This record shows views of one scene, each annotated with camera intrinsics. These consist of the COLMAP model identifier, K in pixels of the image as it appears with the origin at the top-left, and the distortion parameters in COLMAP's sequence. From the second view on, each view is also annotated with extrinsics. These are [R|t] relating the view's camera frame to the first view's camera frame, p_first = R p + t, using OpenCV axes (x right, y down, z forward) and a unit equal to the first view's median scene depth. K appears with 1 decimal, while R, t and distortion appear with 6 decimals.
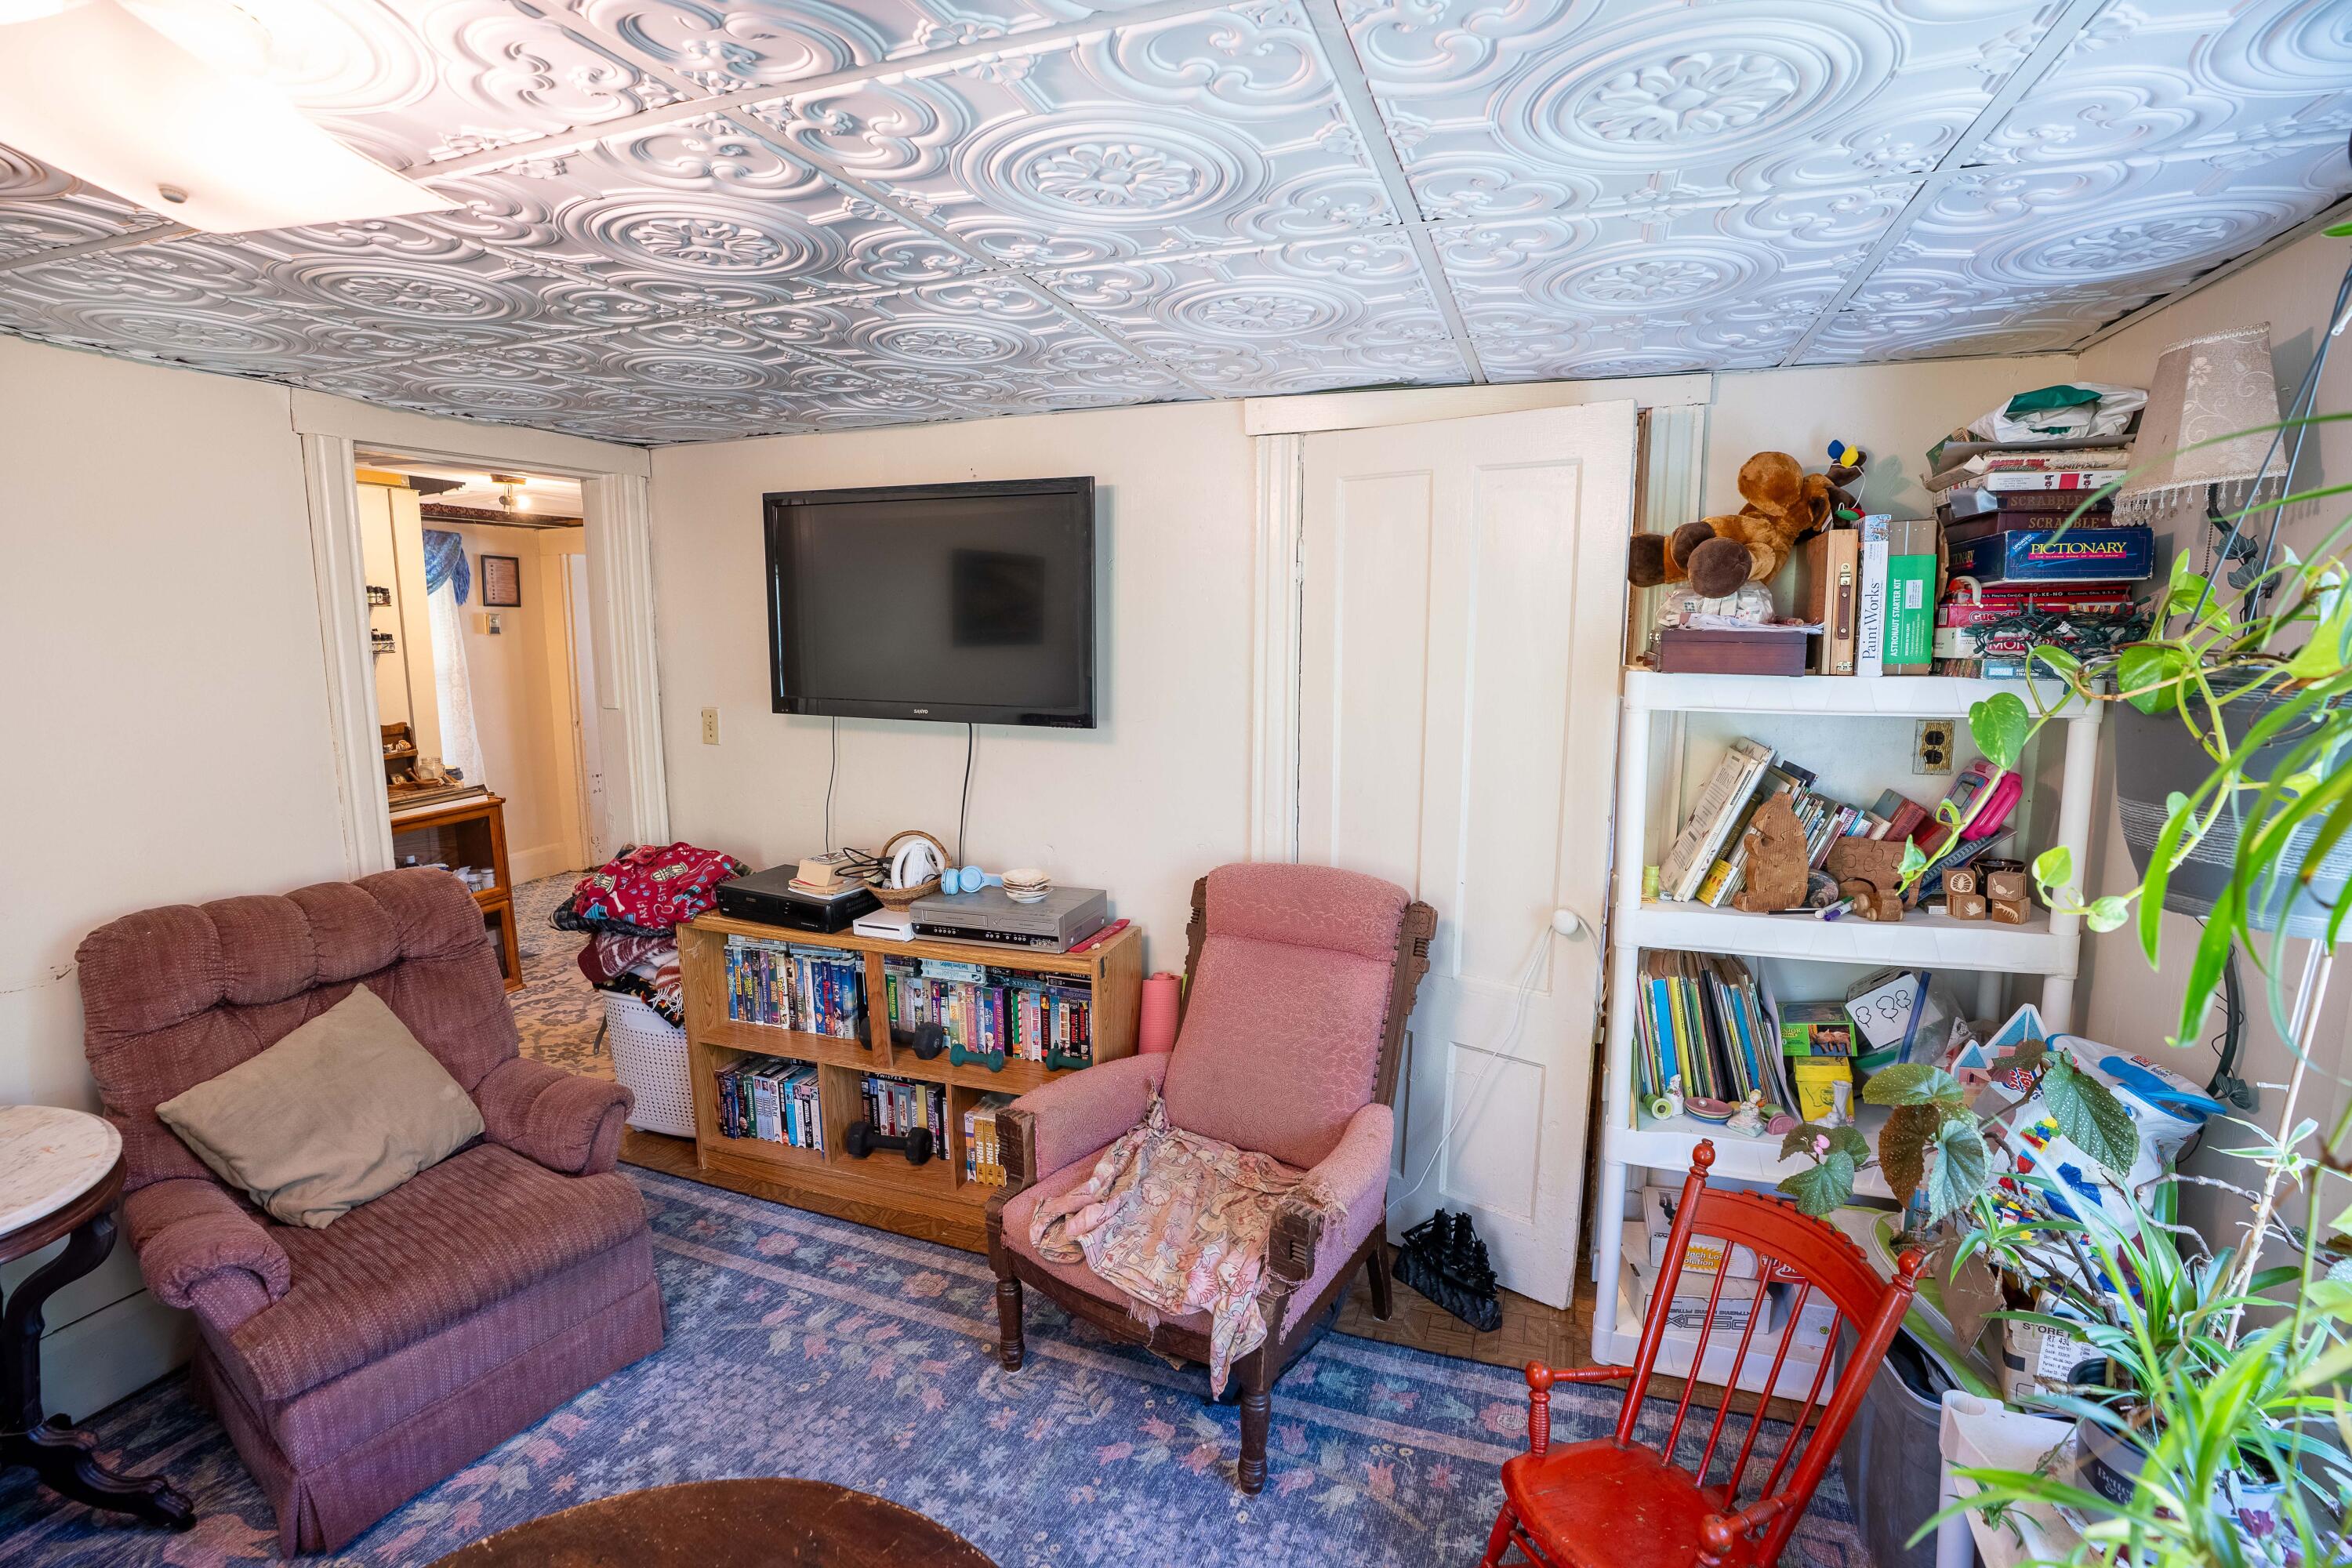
lens RADIAL K [[1118.7, 0, 1176.0], [0, 1118.7, 784.0], [0, 0, 1]] dist [-0.064938, 0.029099]
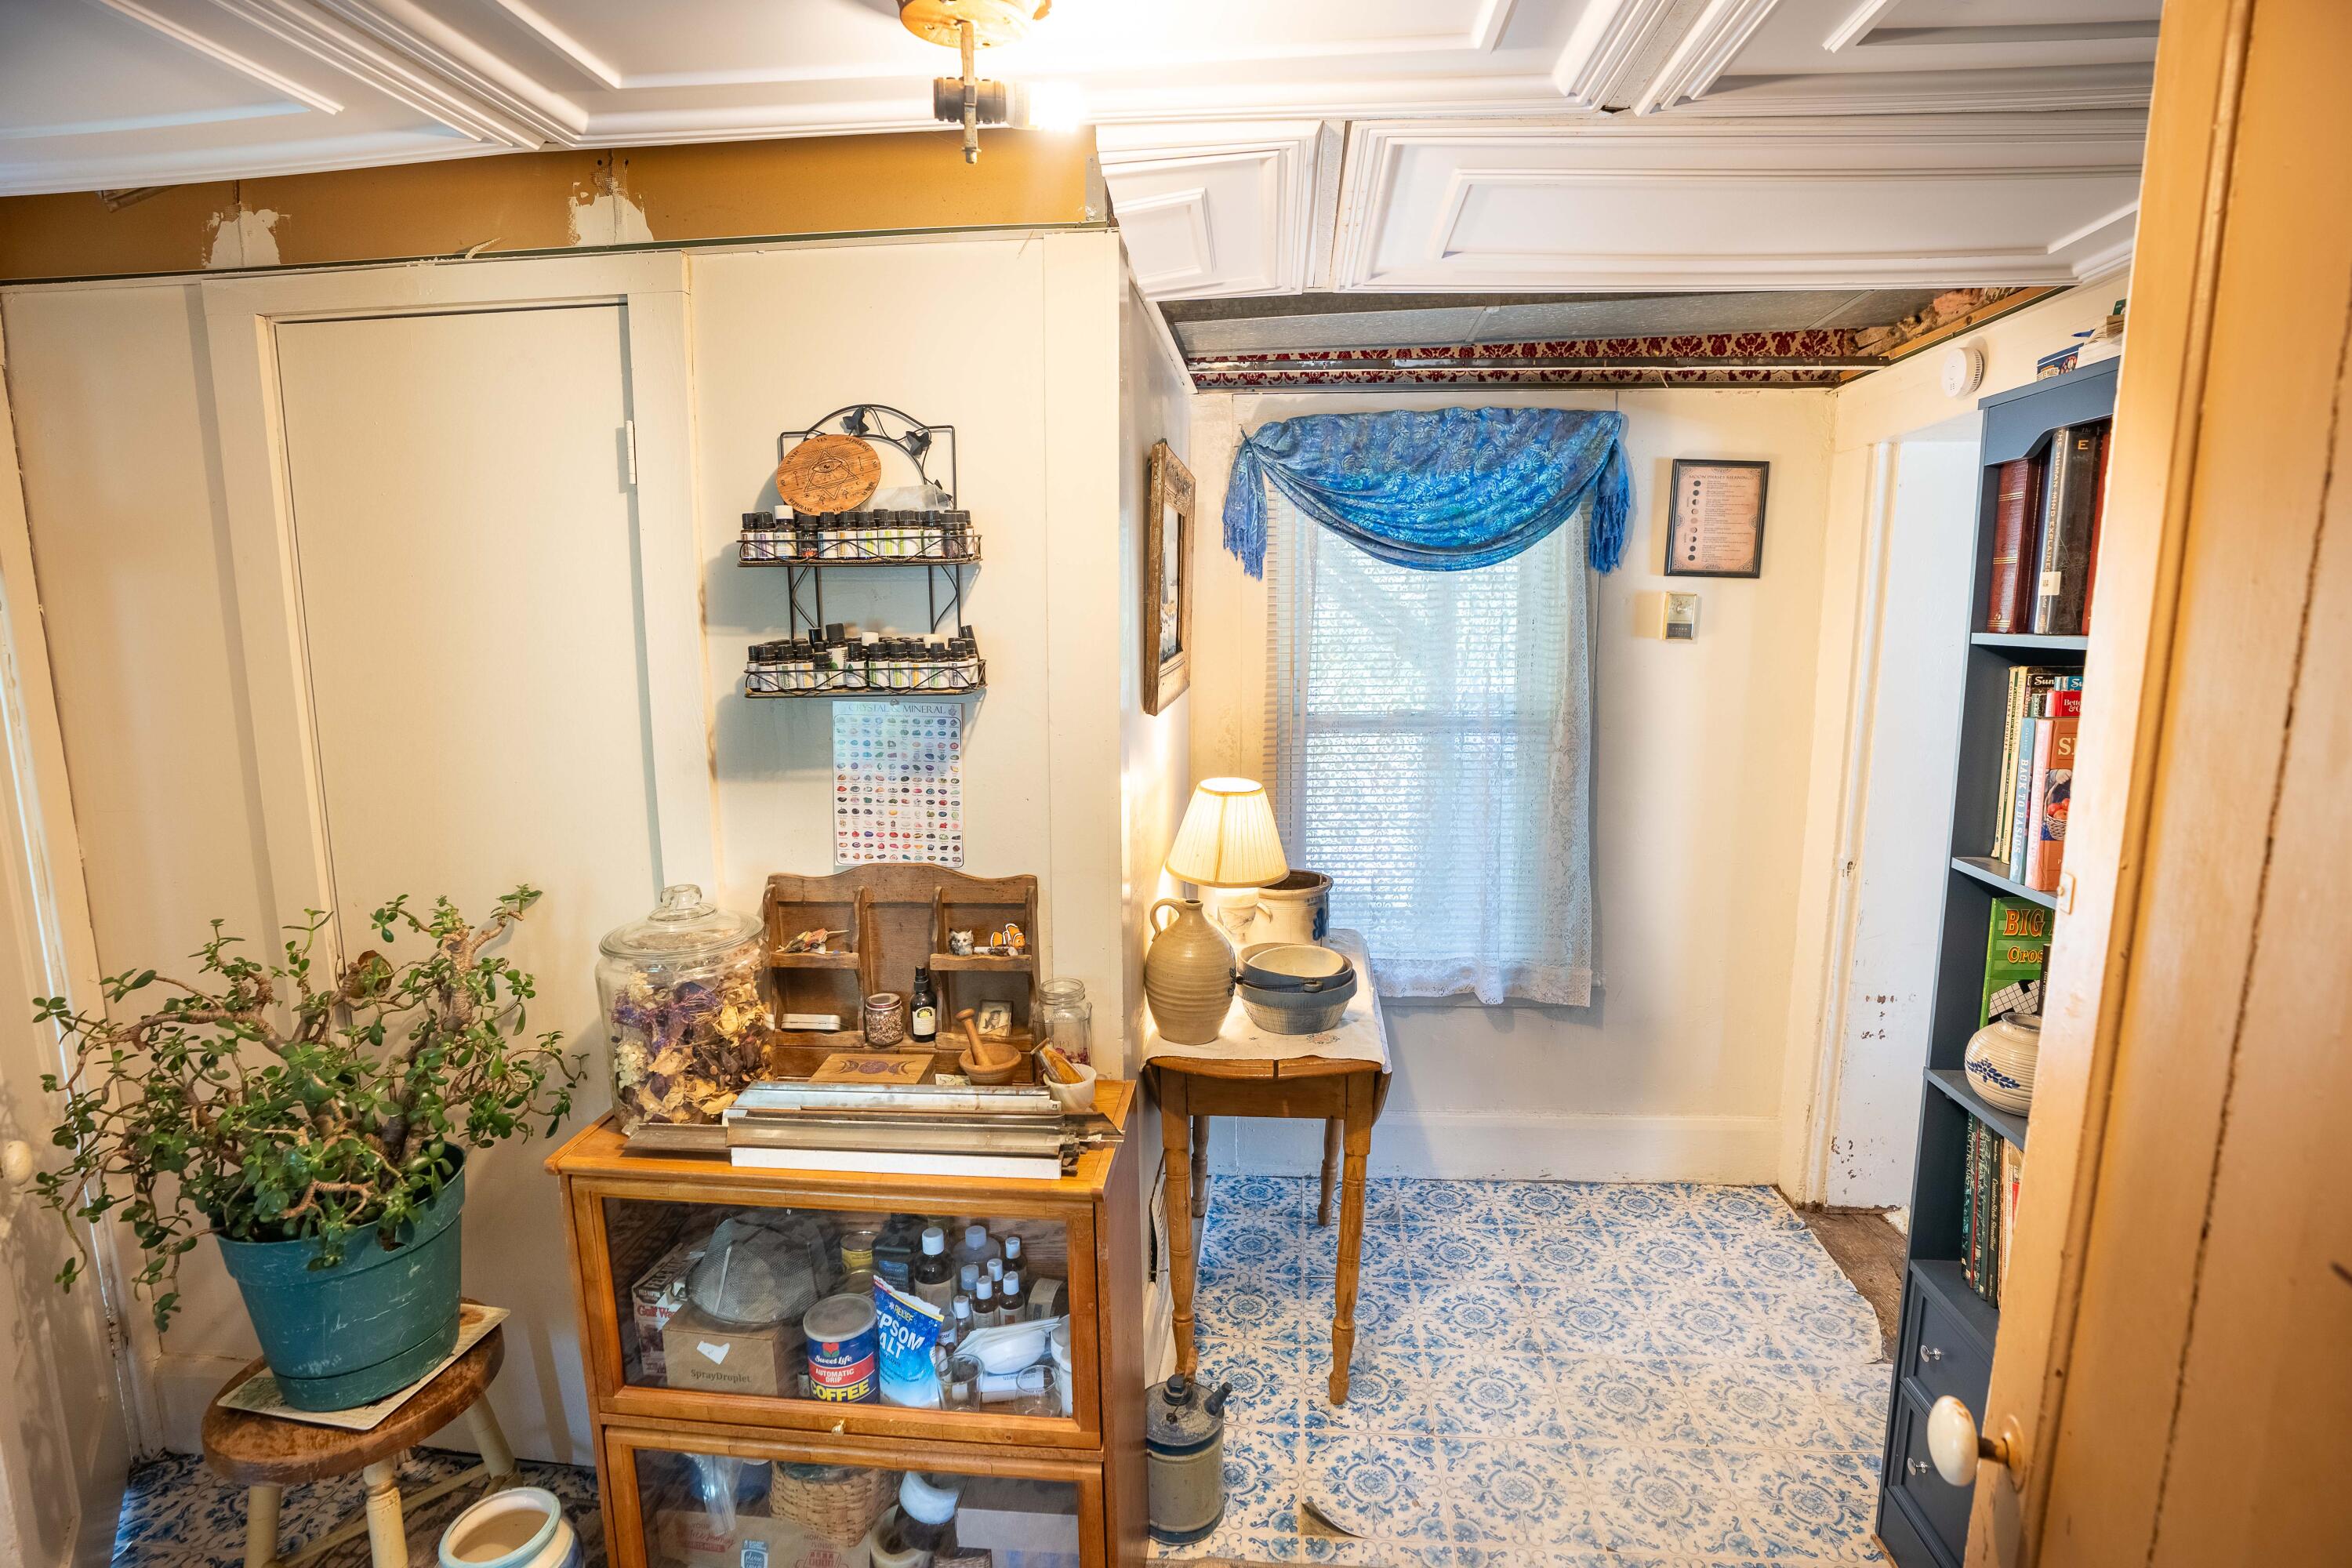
lens RADIAL K [[1118.7, 0, 1176.0], [0, 1118.7, 784.0], [0, 0, 1]] dist [-0.064938, 0.029099]
pose [[0.278385, 0.151441, -0.948455, -0.250874], [-0.142992, 0.983021, 0.114990, -0.102549], [0.949766, 0.103610, 0.295313, 0.687232]]
